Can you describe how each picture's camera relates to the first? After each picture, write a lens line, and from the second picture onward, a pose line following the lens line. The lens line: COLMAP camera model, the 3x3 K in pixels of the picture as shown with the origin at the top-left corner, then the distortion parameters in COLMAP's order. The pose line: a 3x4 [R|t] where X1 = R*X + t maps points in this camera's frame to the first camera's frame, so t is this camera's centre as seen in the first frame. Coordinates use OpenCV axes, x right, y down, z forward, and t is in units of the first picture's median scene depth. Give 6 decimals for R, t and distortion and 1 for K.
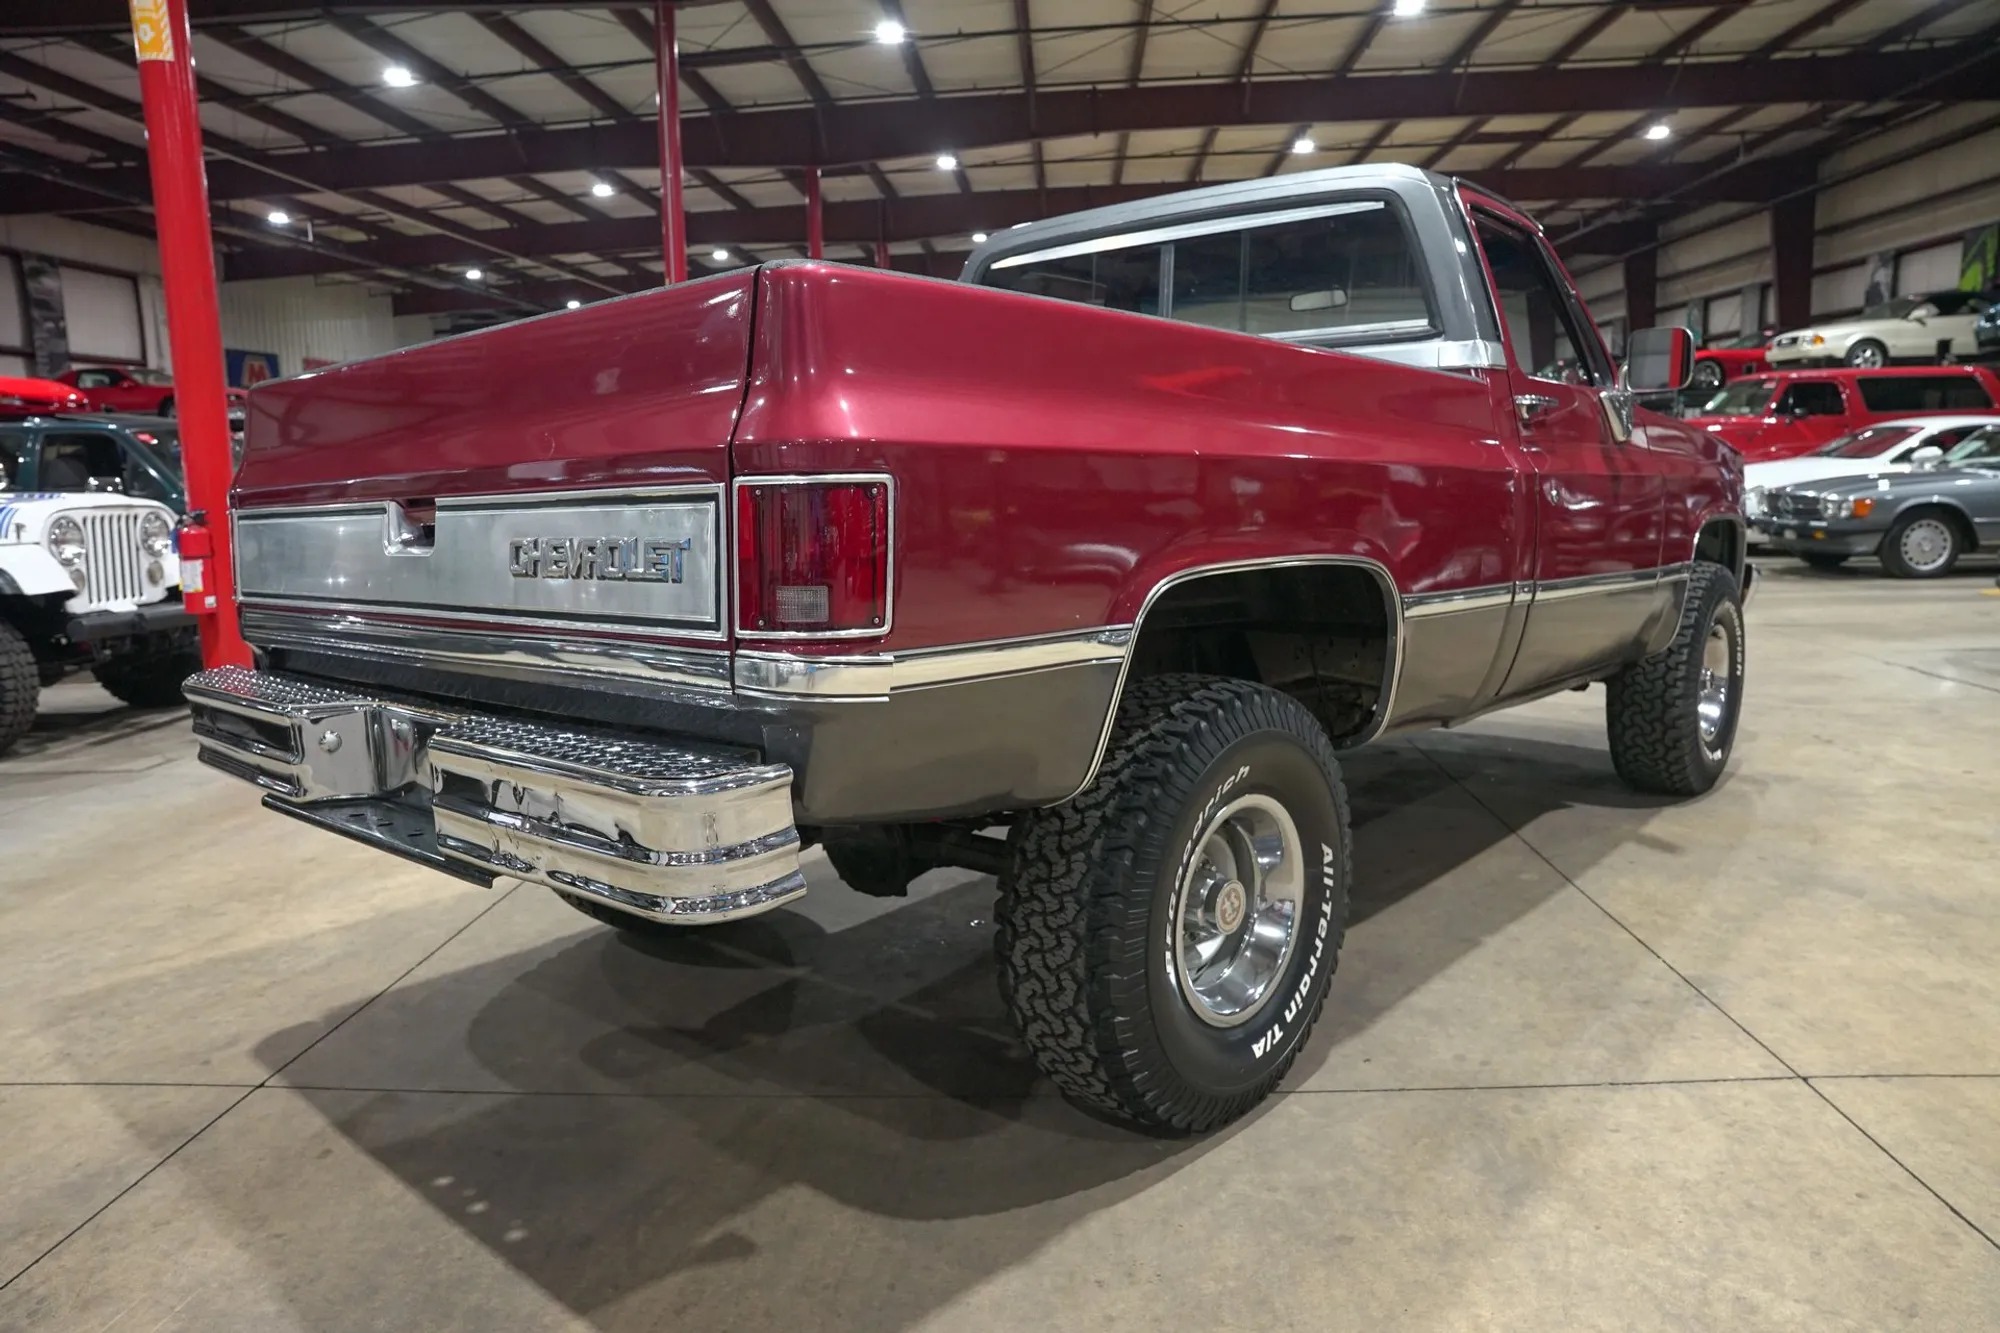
lens RADIAL K [[1366.1, 0, 1008.1], [0, 1366.1, 671.4], [0, 0, 1]] dist [-0.139048, 0.107970]
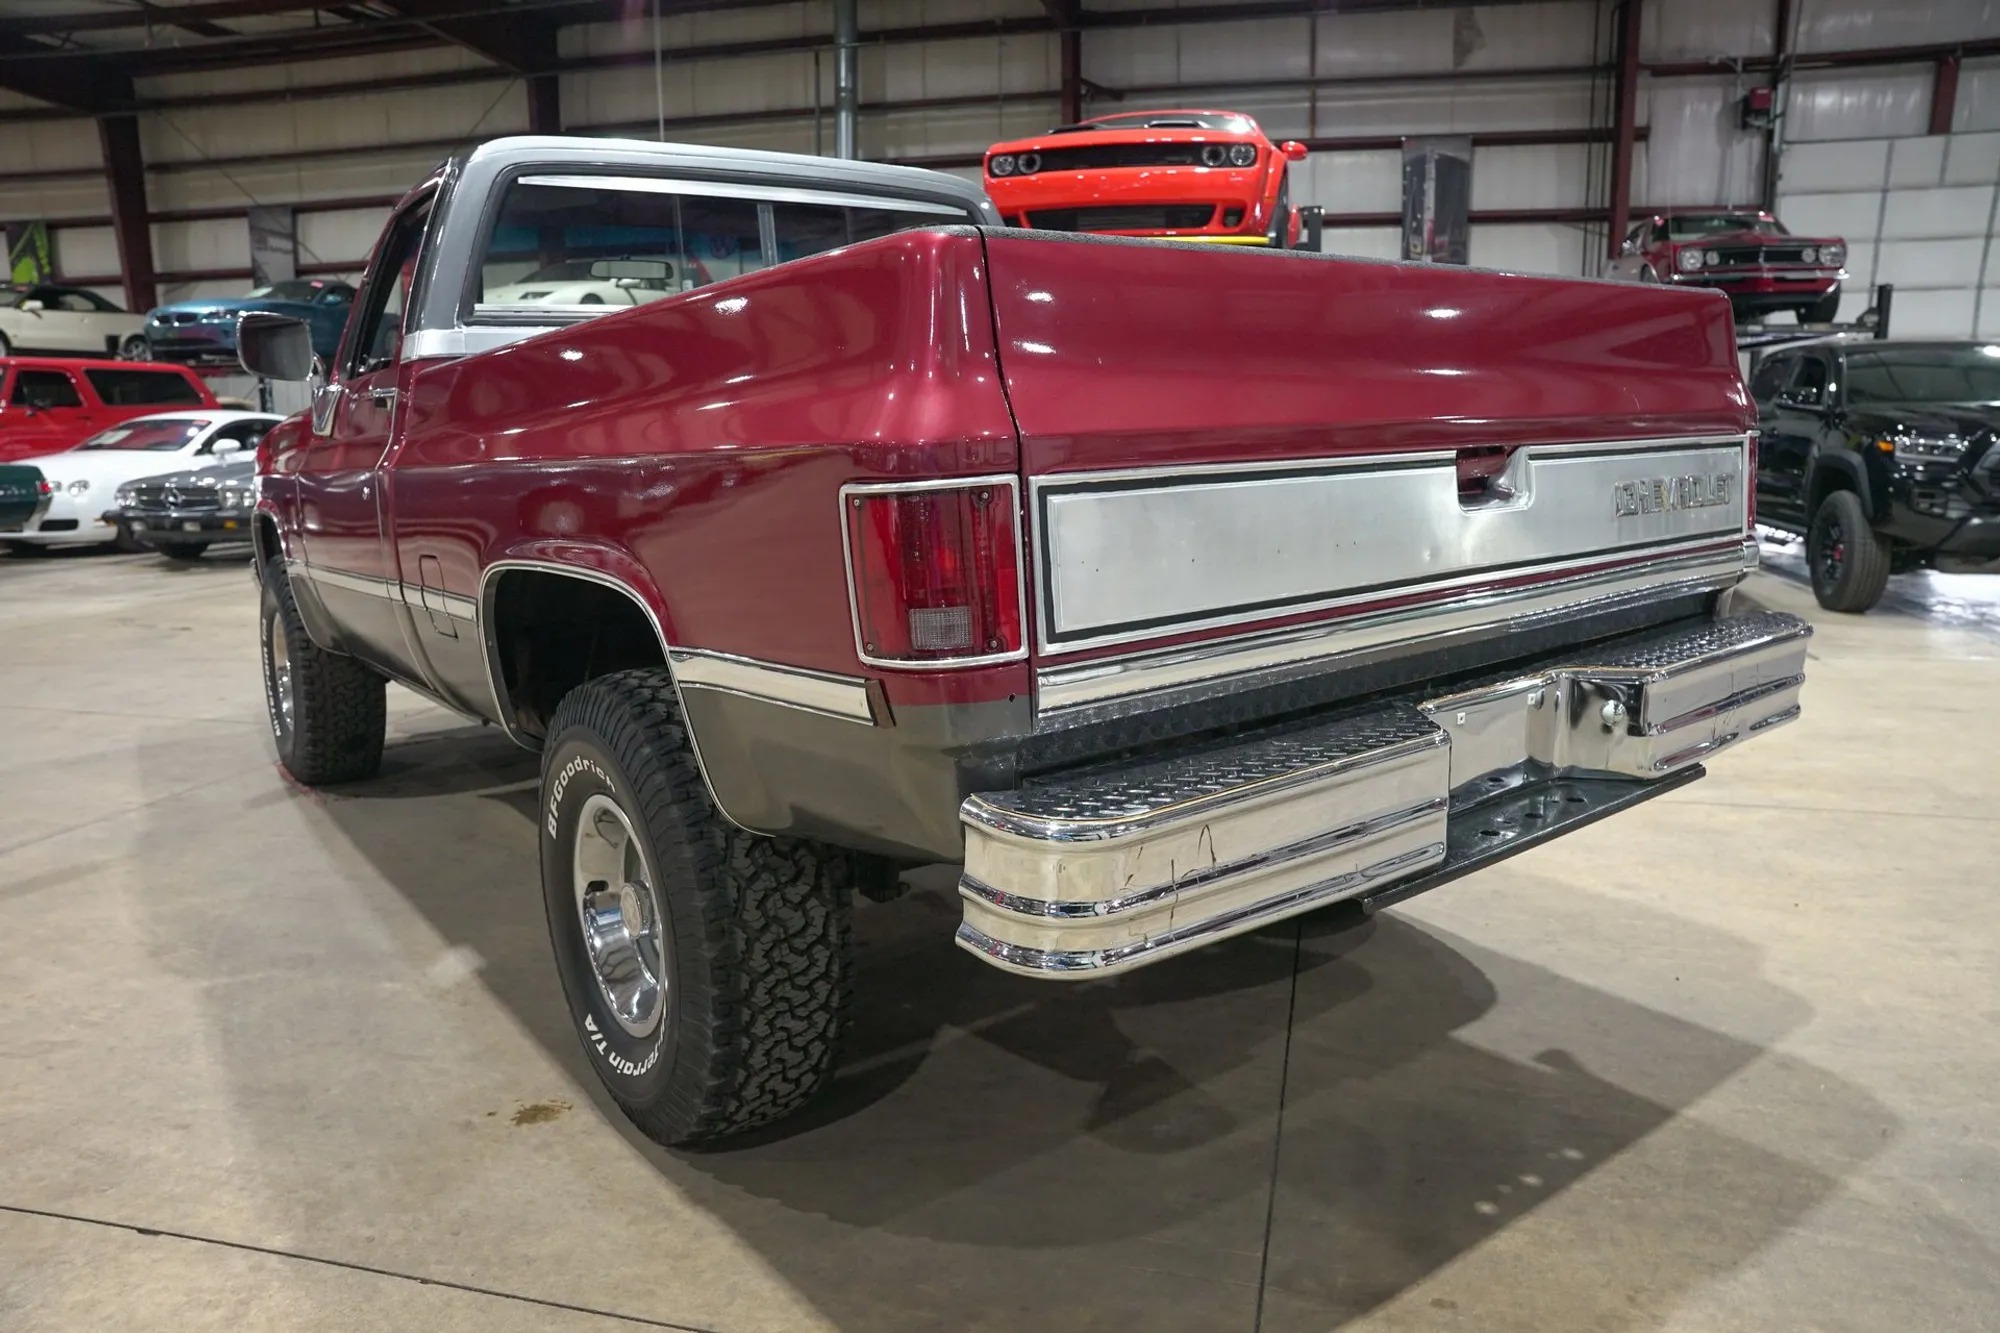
lens RADIAL K [[1366.1, 0, 1004.4], [0, 1366.1, 667.6], [0, 0, 1]] dist [-0.139048, 0.107970]
pose [[0.192423, -0.149902, 0.969795, -1.034381], [0.152796, 0.980787, 0.121284, -0.106105], [-0.969343, 0.124843, 0.211630, 0.853234]]
